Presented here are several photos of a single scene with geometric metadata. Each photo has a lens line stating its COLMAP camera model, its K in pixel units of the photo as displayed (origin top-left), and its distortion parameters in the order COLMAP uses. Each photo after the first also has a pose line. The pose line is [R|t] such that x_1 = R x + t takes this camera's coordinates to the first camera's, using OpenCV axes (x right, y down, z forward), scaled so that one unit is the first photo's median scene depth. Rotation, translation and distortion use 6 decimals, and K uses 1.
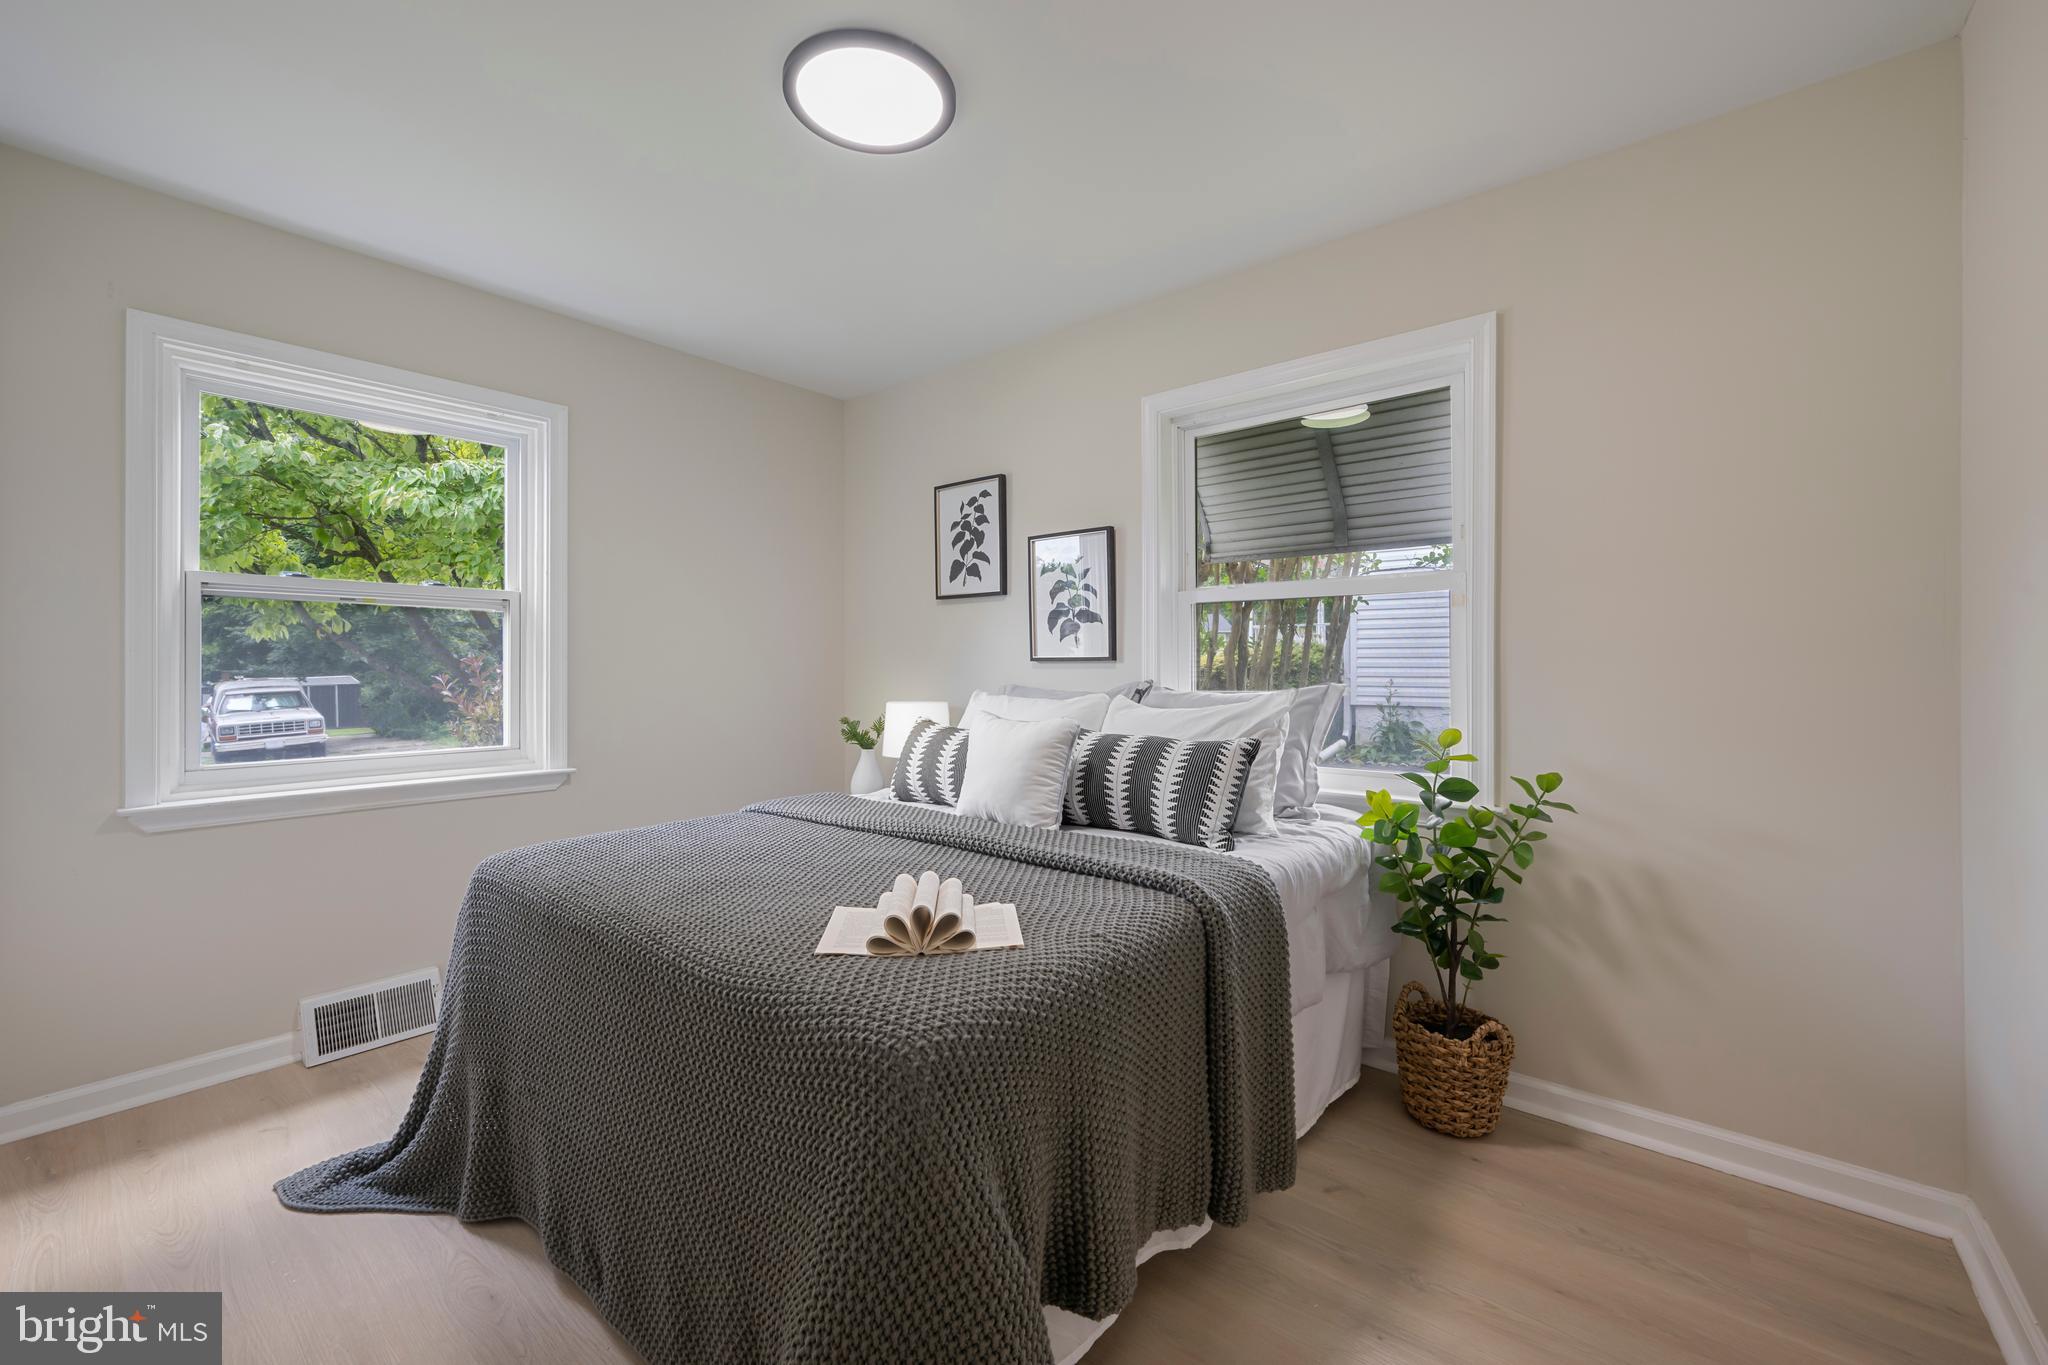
lens RADIAL K [[803.1, 0, 1032.7], [0, 803.1, 677.1], [0, 0, 1]] dist [-0.000037, 0.000120]
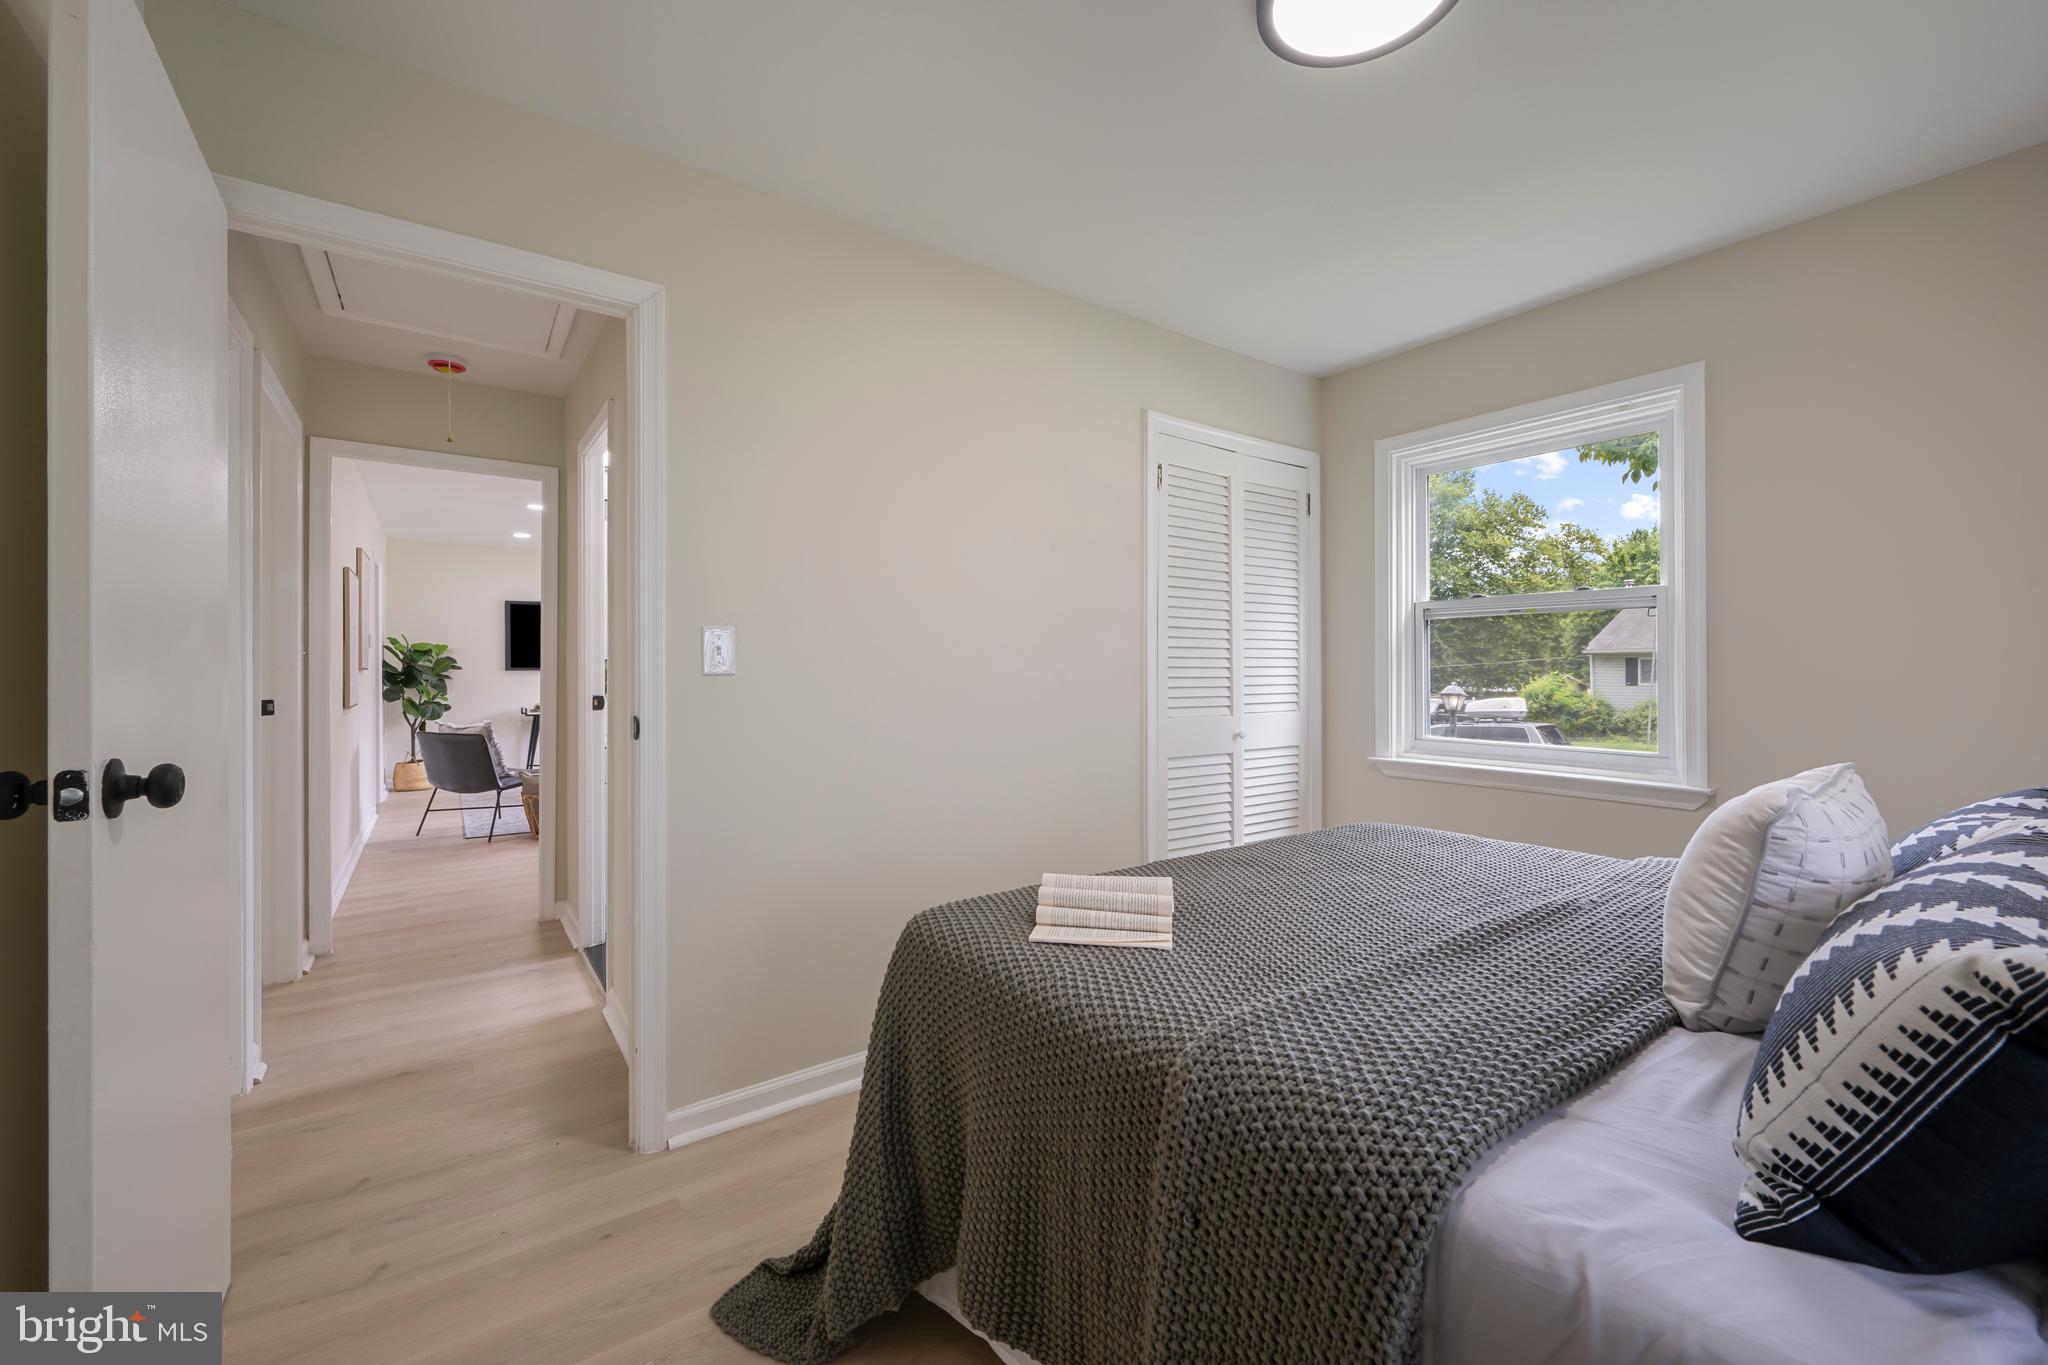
lens RADIAL K [[803.1, 0, 1032.7], [0, 803.1, 677.1], [0, 0, 1]] dist [-0.000037, 0.000120]
pose [[-0.242243, 0.019758, -0.970014, 0.525035], [-0.005400, 0.999750, 0.021712, -0.024268], [0.970201, 0.010498, -0.242076, 0.666708]]
